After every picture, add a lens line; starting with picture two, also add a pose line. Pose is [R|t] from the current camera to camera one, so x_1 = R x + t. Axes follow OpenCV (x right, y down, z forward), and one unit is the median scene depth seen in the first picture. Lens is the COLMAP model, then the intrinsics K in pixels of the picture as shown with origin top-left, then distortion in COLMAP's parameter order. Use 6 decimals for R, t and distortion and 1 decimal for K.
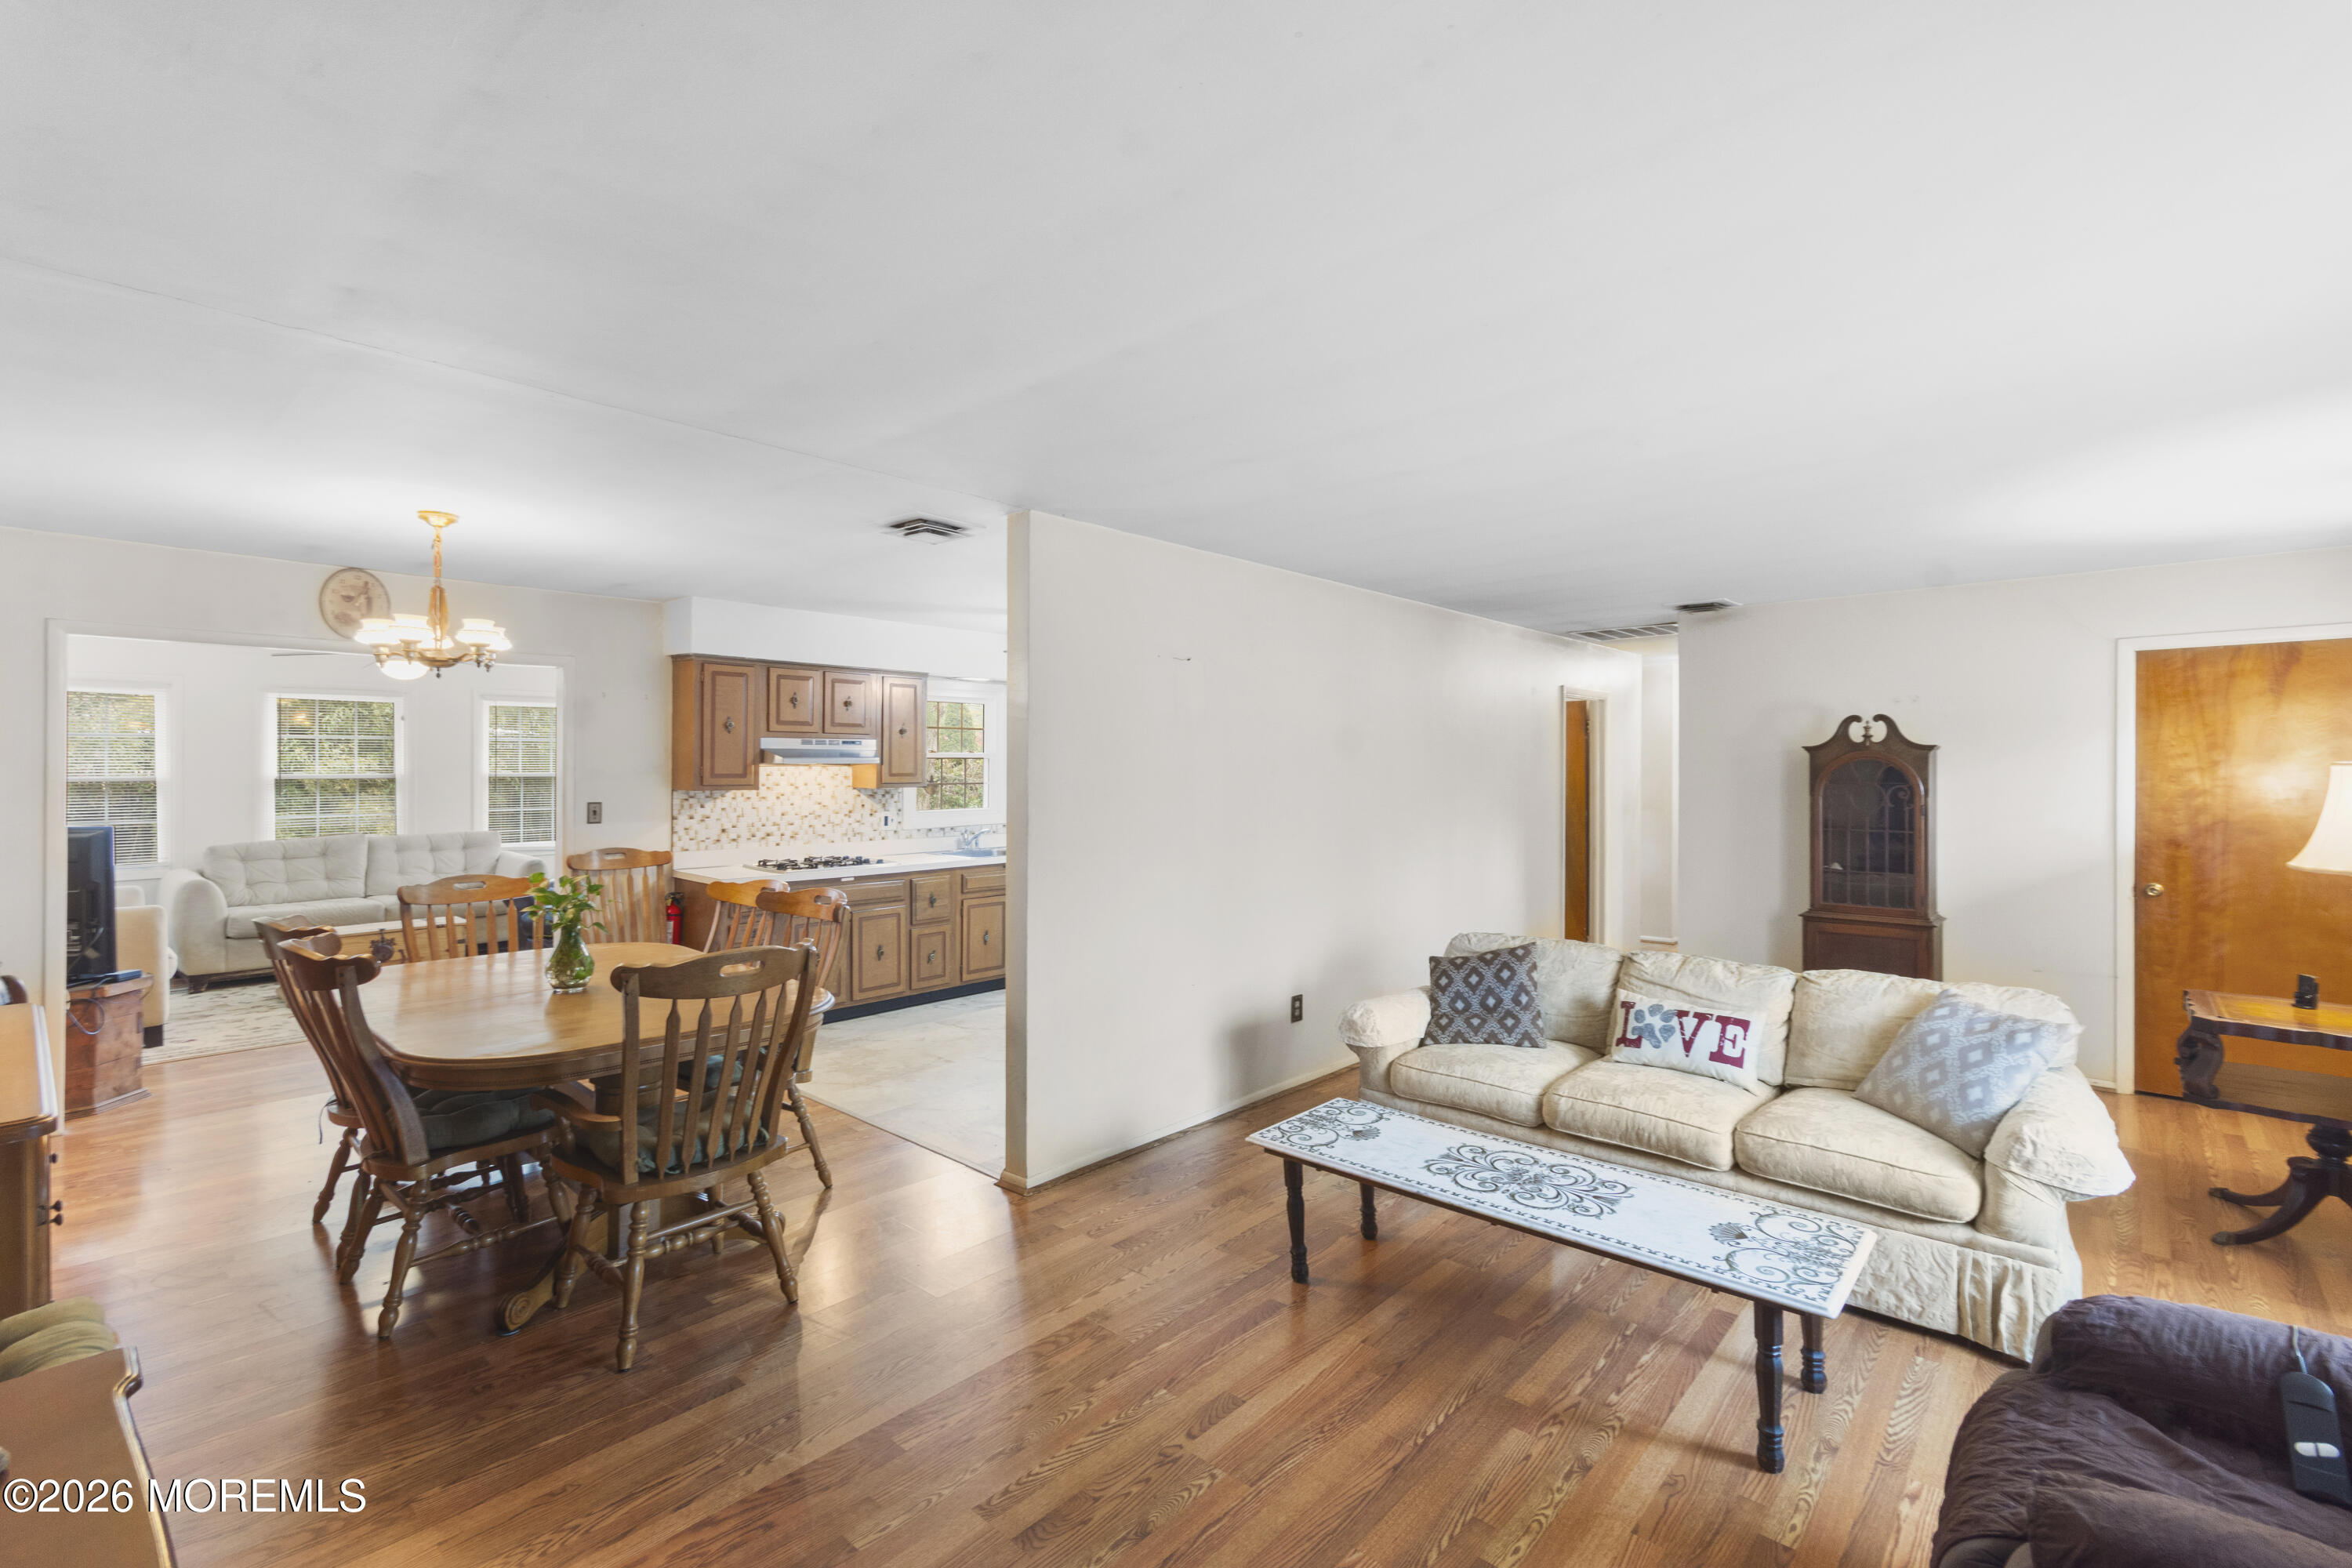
lens RADIAL K [[1048.2, 0, 1168.8], [0, 1048.2, 772.7], [0, 0, 1]] dist [-0.001648, -0.000959]
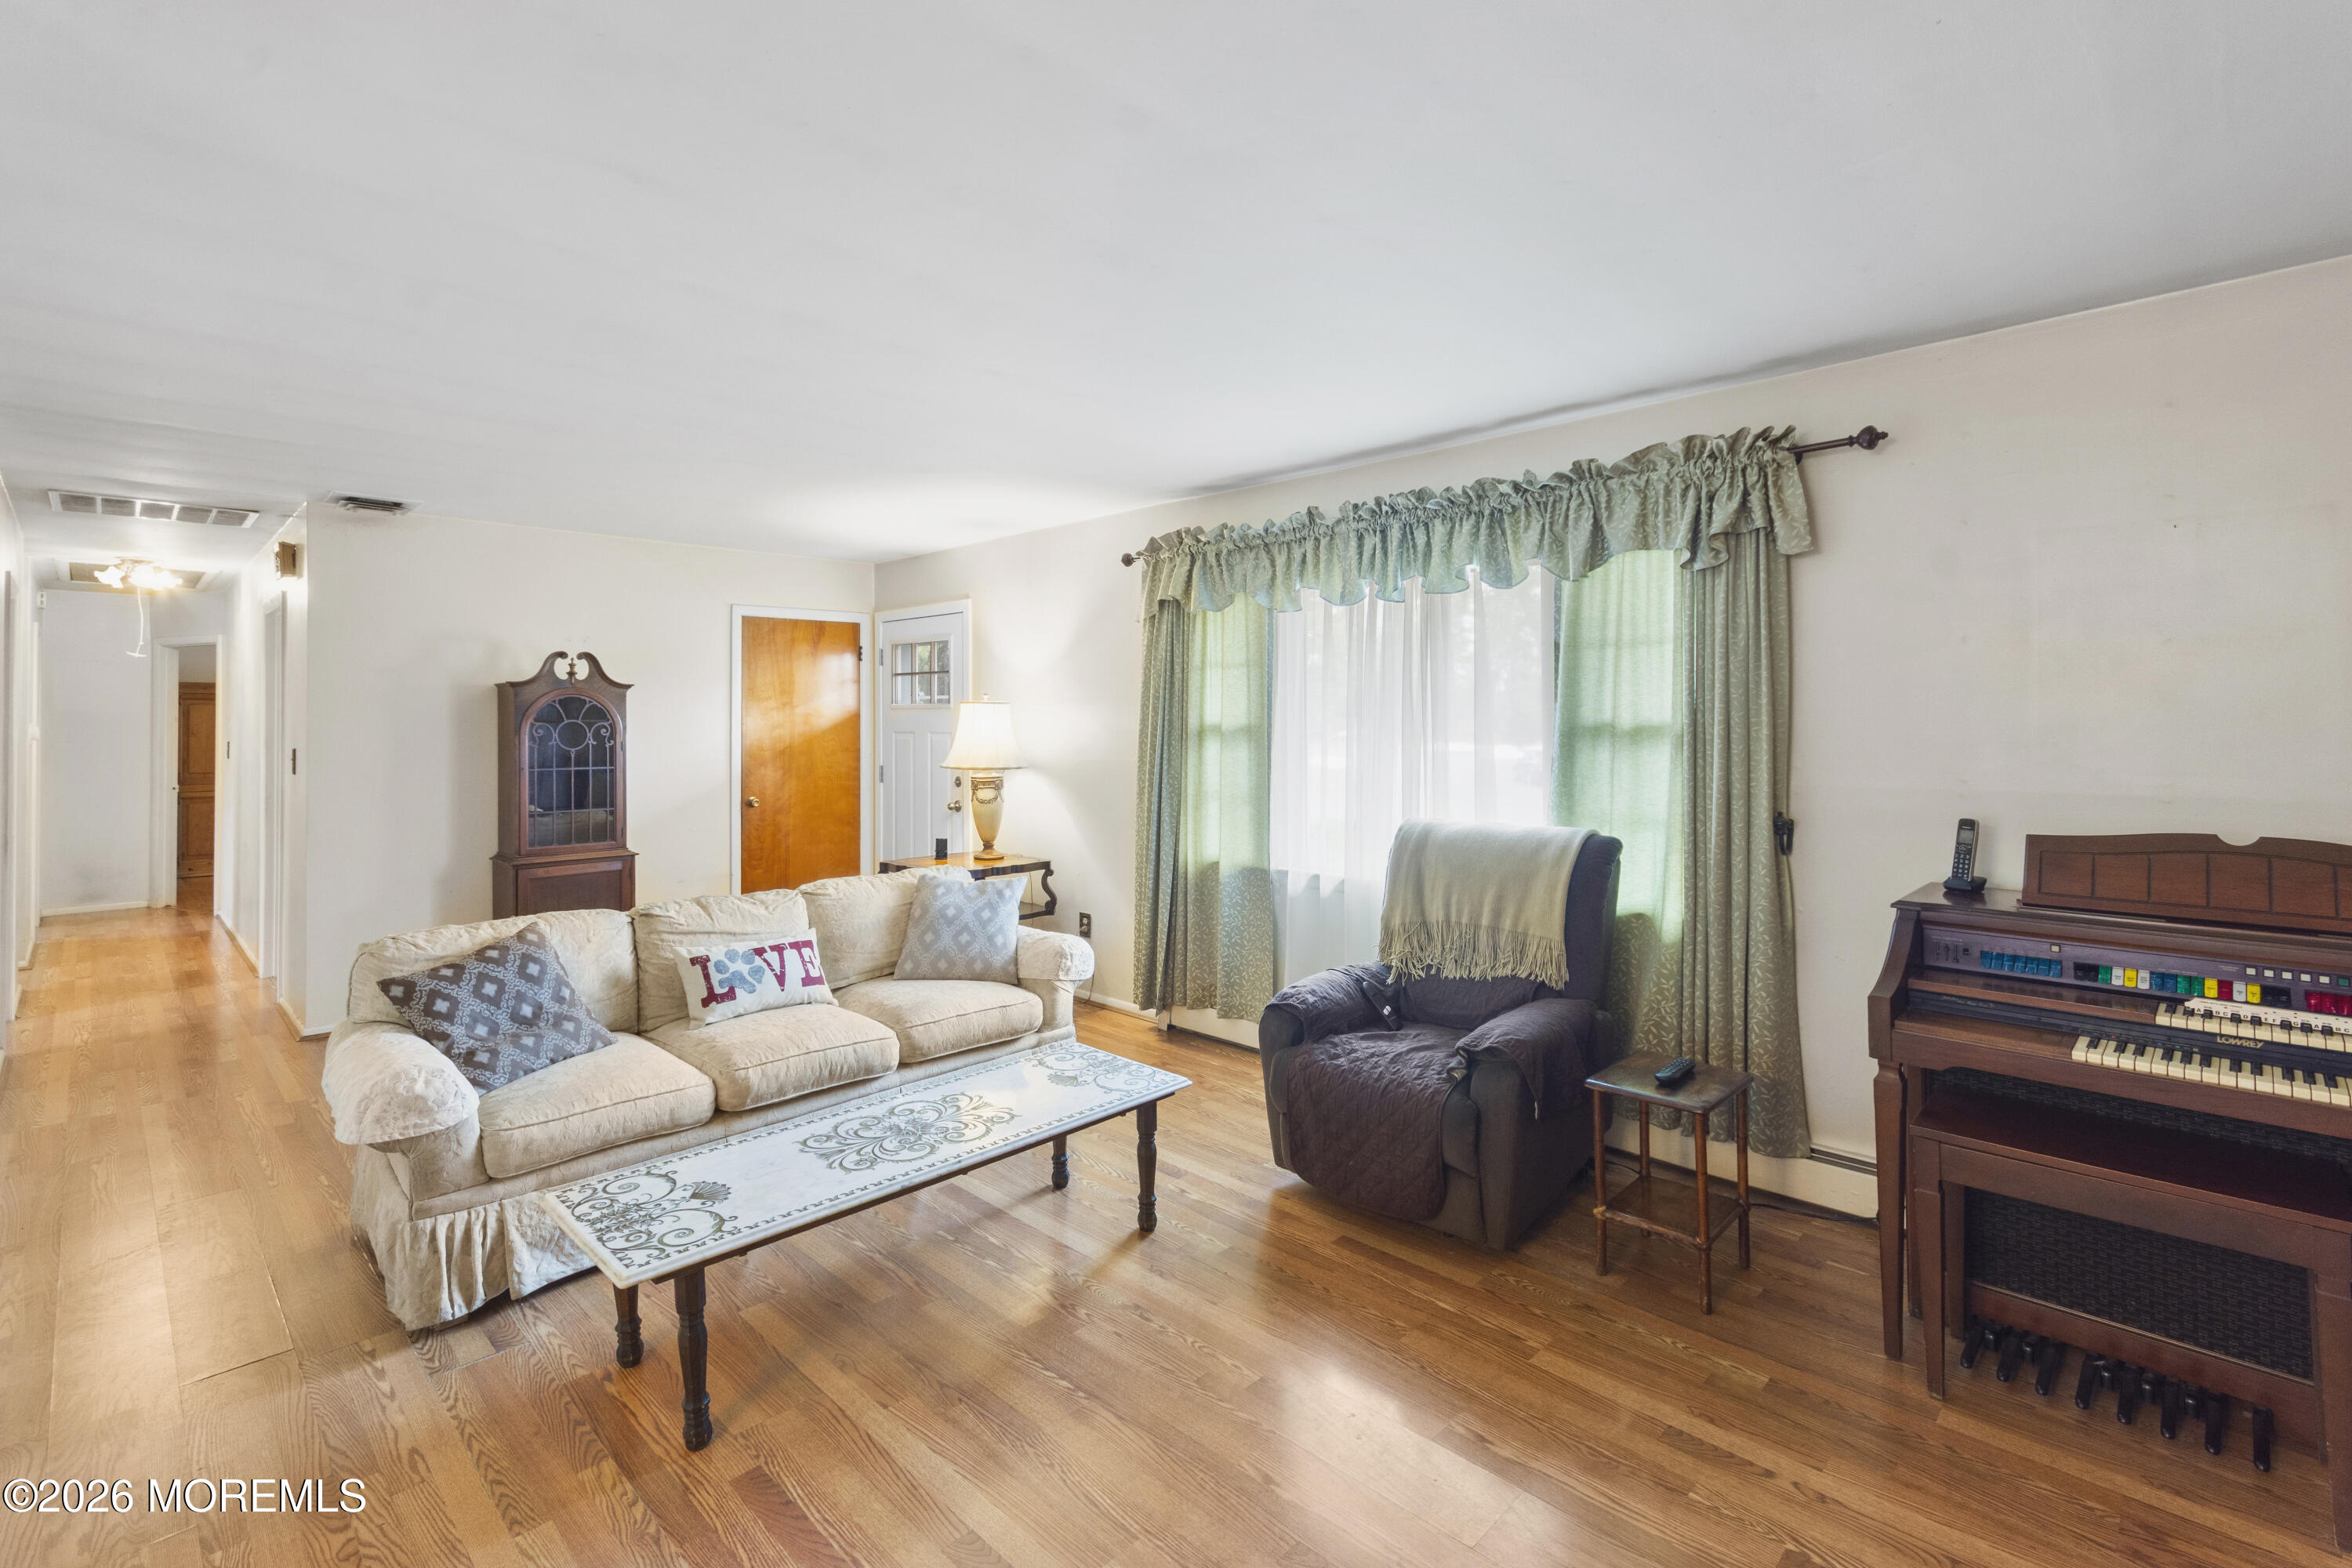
lens RADIAL K [[1048.2, 0, 1204.3], [0, 1048.2, 703.8], [0, 0, 1]] dist [-0.001648, -0.000959]
pose [[0.032117, 0.014503, 0.999379, -0.326660], [0.007169, 0.999866, -0.014741, 0.013885], [-0.999458, 0.007638, 0.032009, 0.394086]]
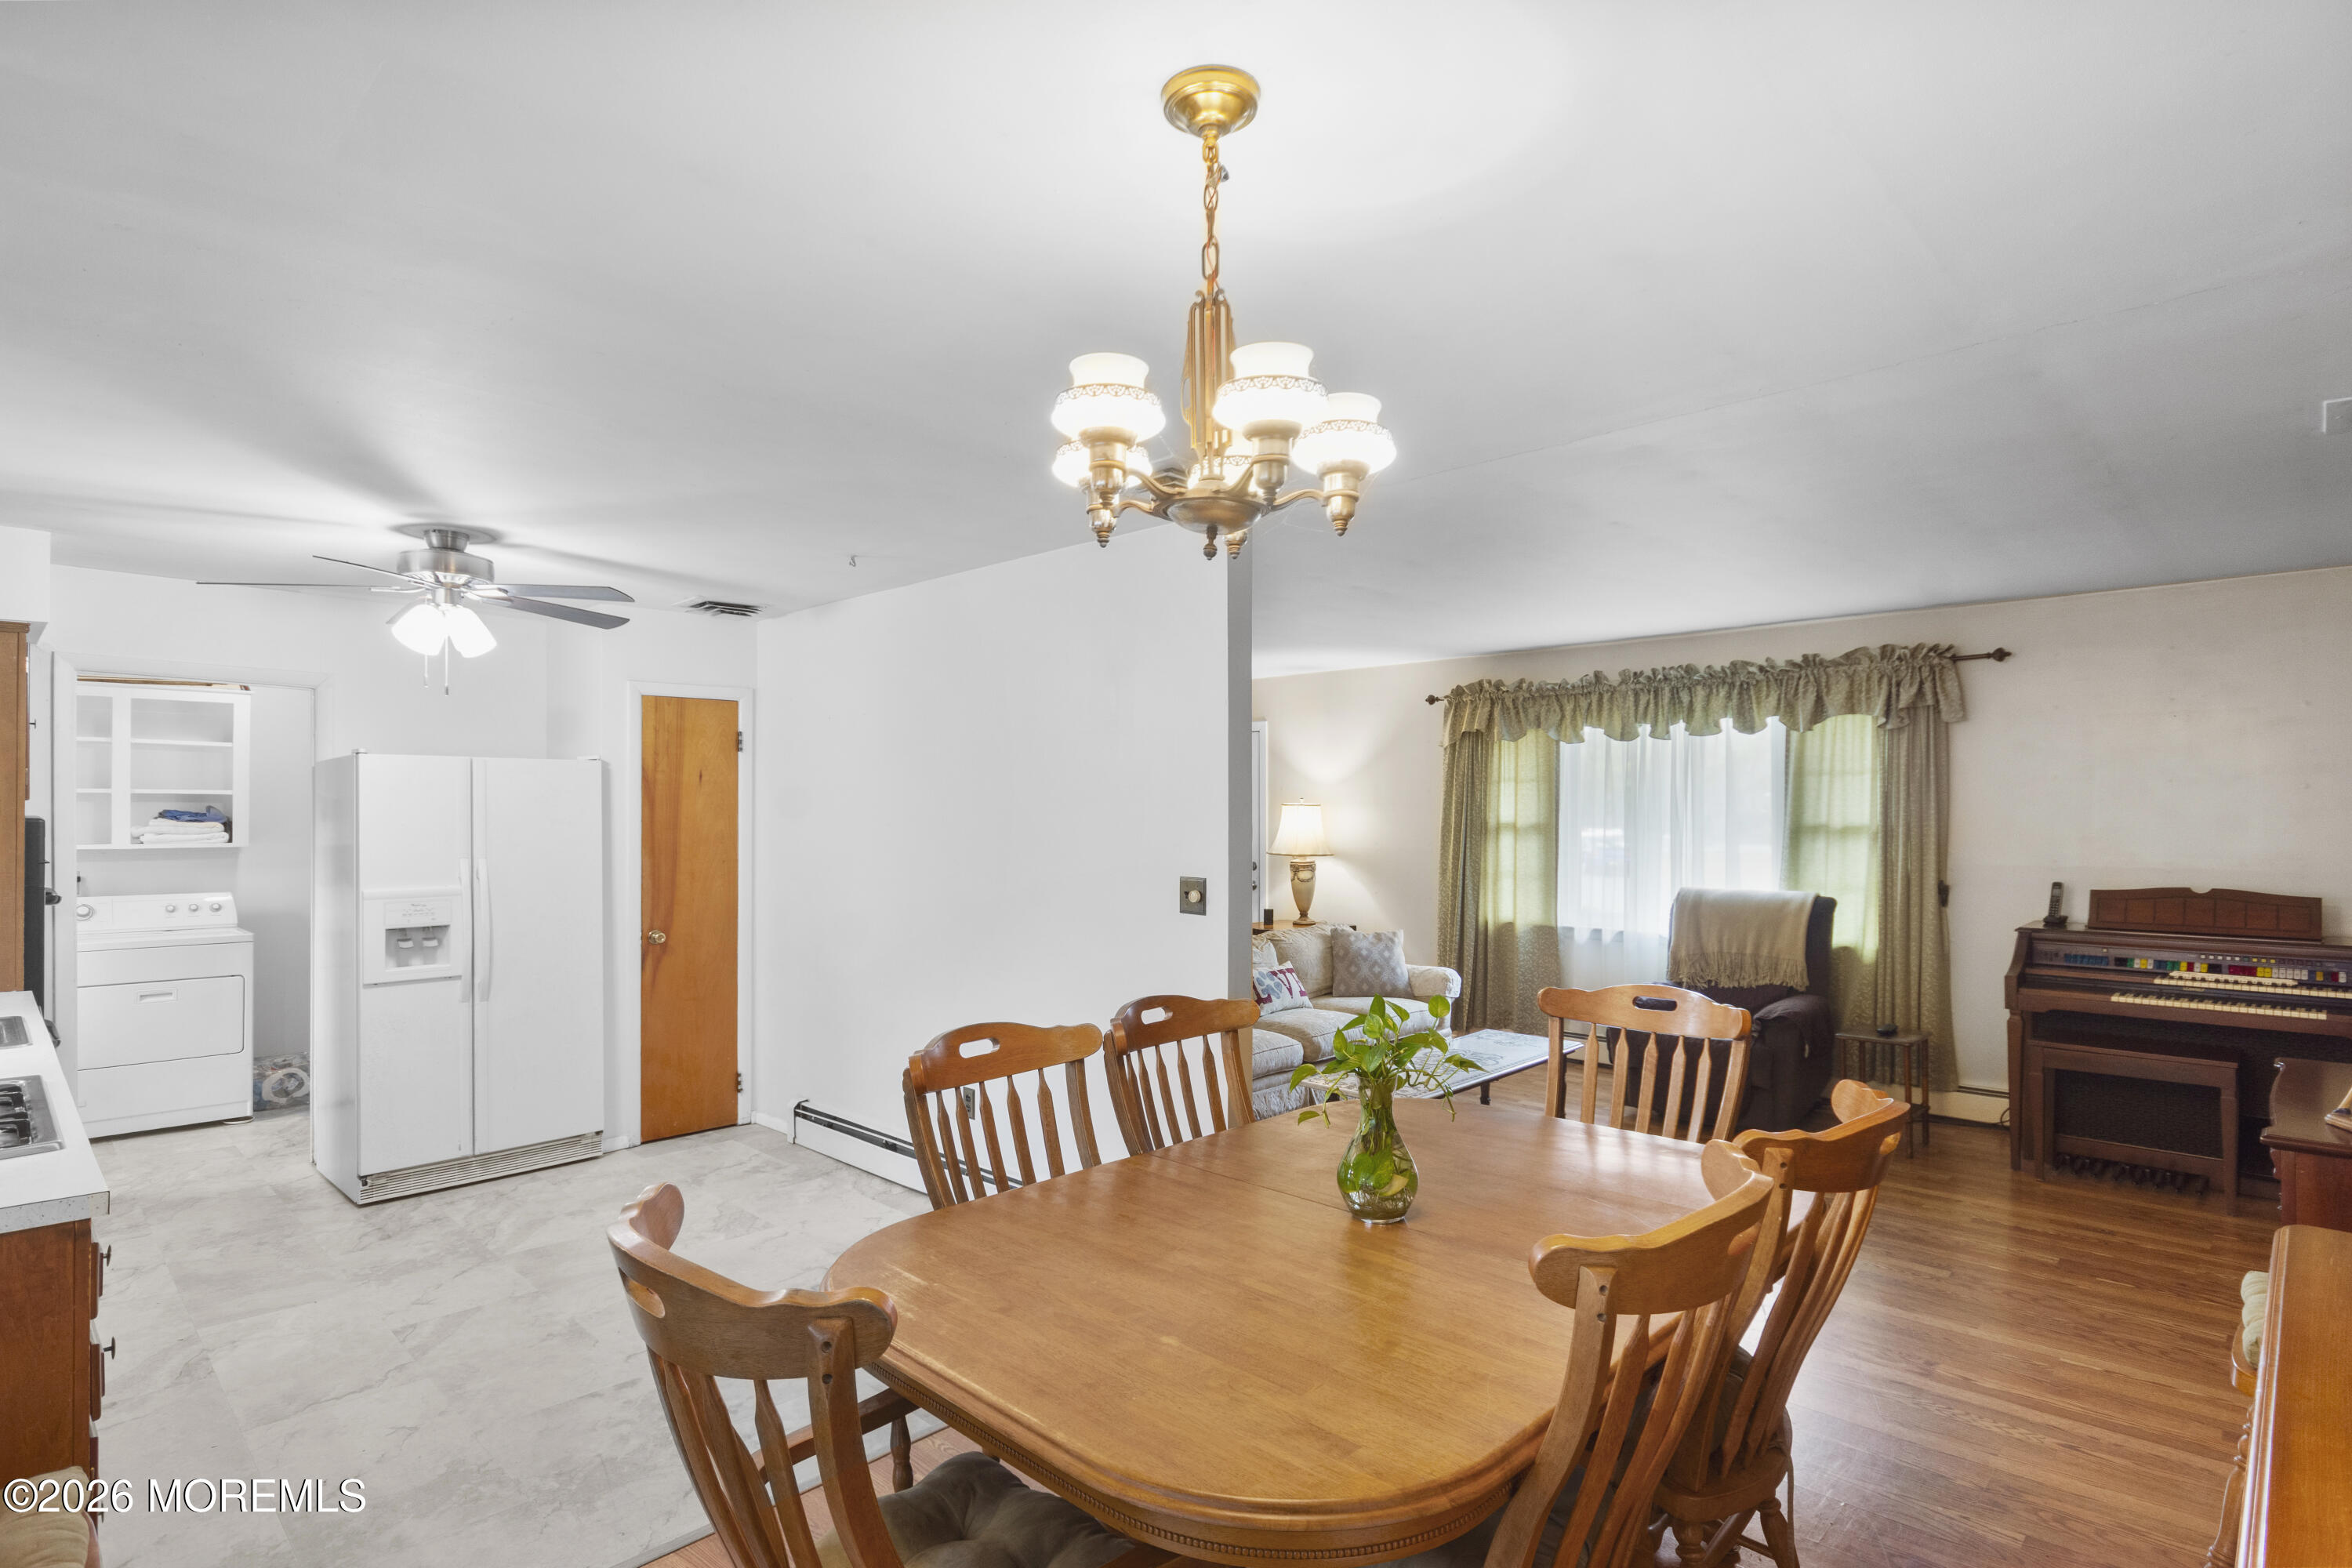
lens RADIAL K [[1172.7, 0, 1189.5], [0, 1172.7, 804.5], [0, 0, 1]] dist [-0.001749, -0.007396]
pose [[0.030237, 0.000516, 0.999543, -0.829482], [0.006930, 0.999976, -0.000726, -0.005191], [-0.999519, 0.006948, 0.030232, 0.752822]]
